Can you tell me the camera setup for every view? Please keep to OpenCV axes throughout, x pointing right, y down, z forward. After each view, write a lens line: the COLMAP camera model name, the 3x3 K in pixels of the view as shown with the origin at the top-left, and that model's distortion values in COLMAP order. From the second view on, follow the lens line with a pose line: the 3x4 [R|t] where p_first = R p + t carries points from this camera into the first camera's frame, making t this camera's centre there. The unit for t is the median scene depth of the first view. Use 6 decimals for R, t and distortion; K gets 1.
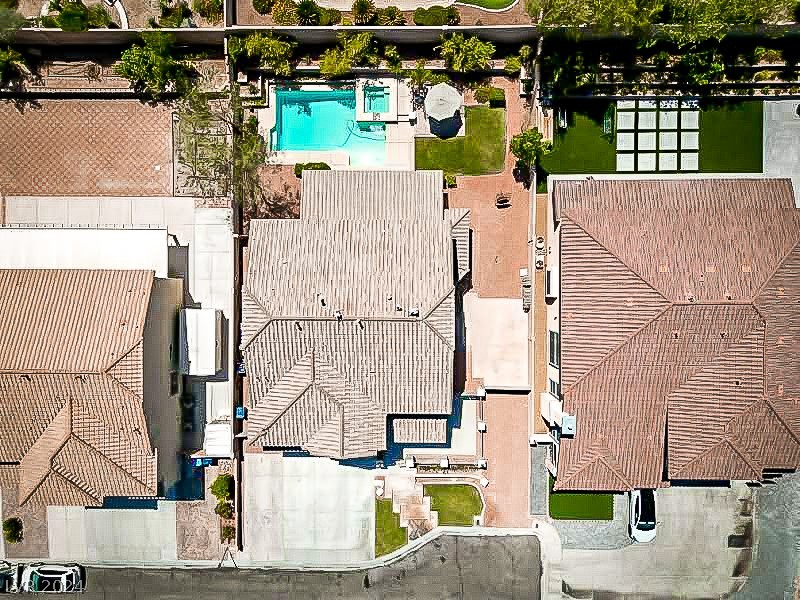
lens RADIAL K [[559.0, 0, 400.0], [0, 559.0, 300.0], [0, 0, 1]] dist [0.064900, -0.059949]
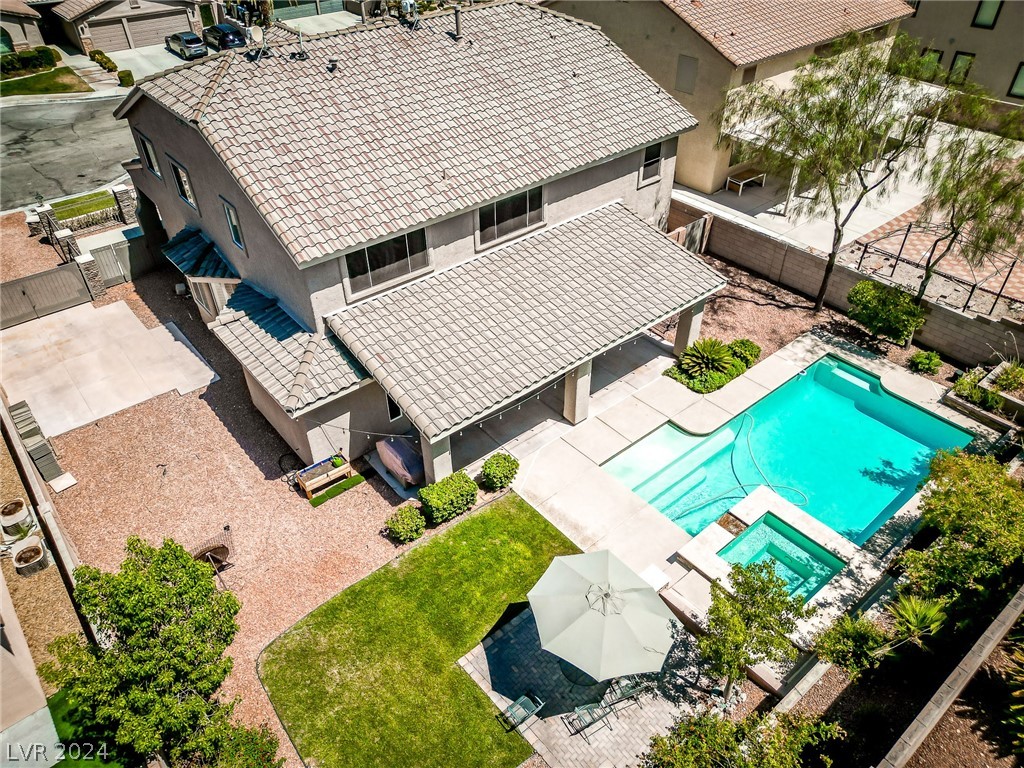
lens RADIAL K [[715.6, 0, 512.0], [0, 715.6, 384.0], [0, 0, 1]] dist [0.064900, -0.059949]
pose [[-0.766077, 0.417213, -0.488937, 0.199429], [-0.642500, -0.475918, 0.600579, -0.435279], [0.017875, 0.774232, 0.632650, 0.678374]]
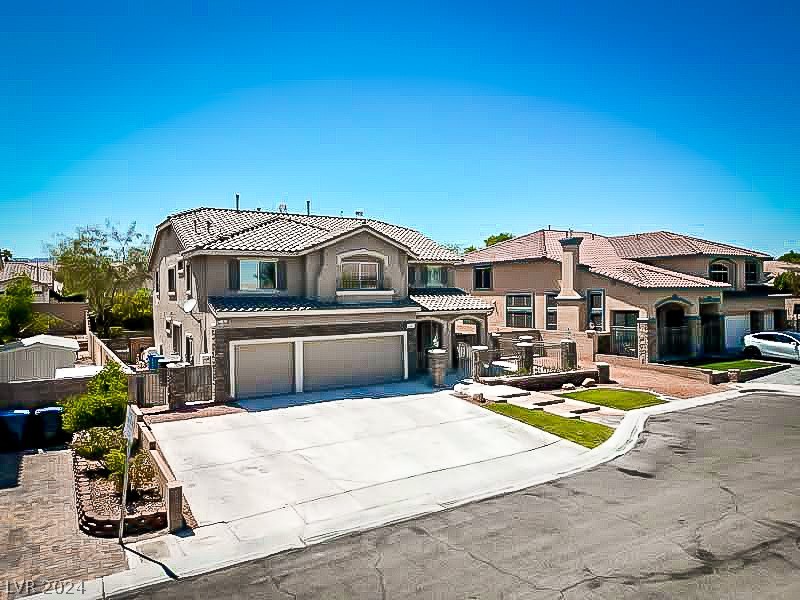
lens RADIAL K [[559.0, 0, 400.0], [0, 559.0, 300.0], [0, 0, 1]] dist [0.064900, -0.059949]
pose [[0.854919, 0.002652, 0.518755, -0.329961], [0.518761, -0.006367, -0.854896, 0.699107], [0.001036, 0.999976, -0.006819, 0.911130]]
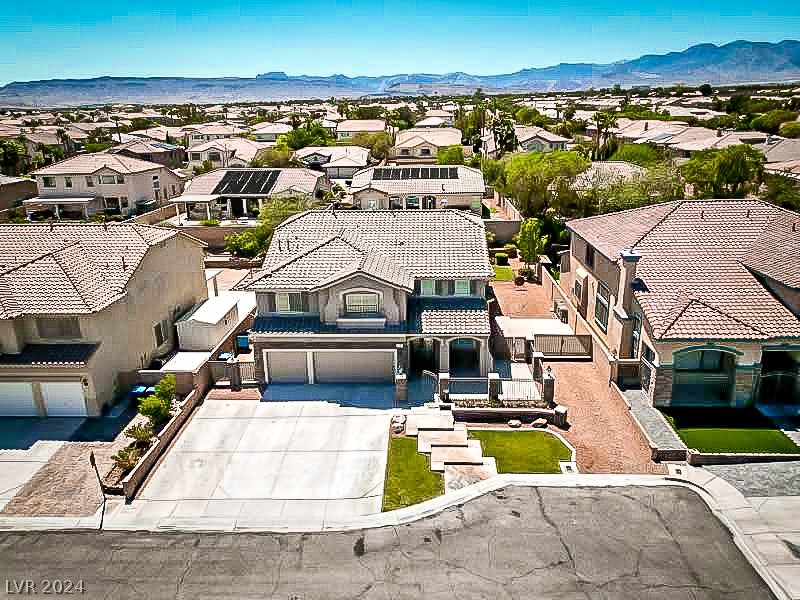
lens RADIAL K [[559.0, 0, 400.0], [0, 559.0, 300.0], [0, 0, 1]] dist [0.064900, -0.059949]
pose [[0.999069, 0.016383, -0.039902, -0.010564], [-0.043007, 0.307198, -0.950673, 0.881410], [-0.003317, 0.951505, 0.307617, 0.664395]]
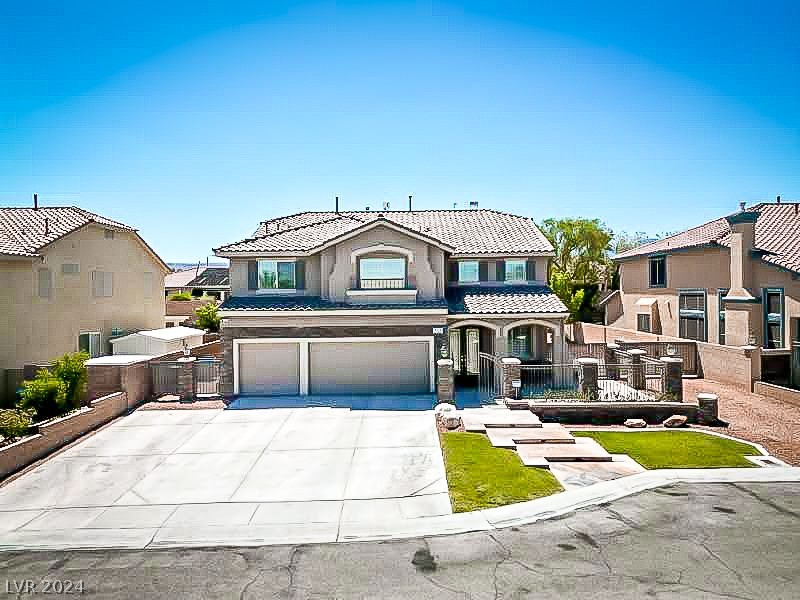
lens RADIAL K [[559.0, 0, 400.0], [0, 559.0, 300.0], [0, 0, 1]] dist [0.064900, -0.059949]
pose [[0.999967, 0.007018, -0.004020, -0.068187], [-0.004033, 0.001706, -0.999990, 0.711383], [-0.007011, 0.999974, 0.001735, 0.906283]]
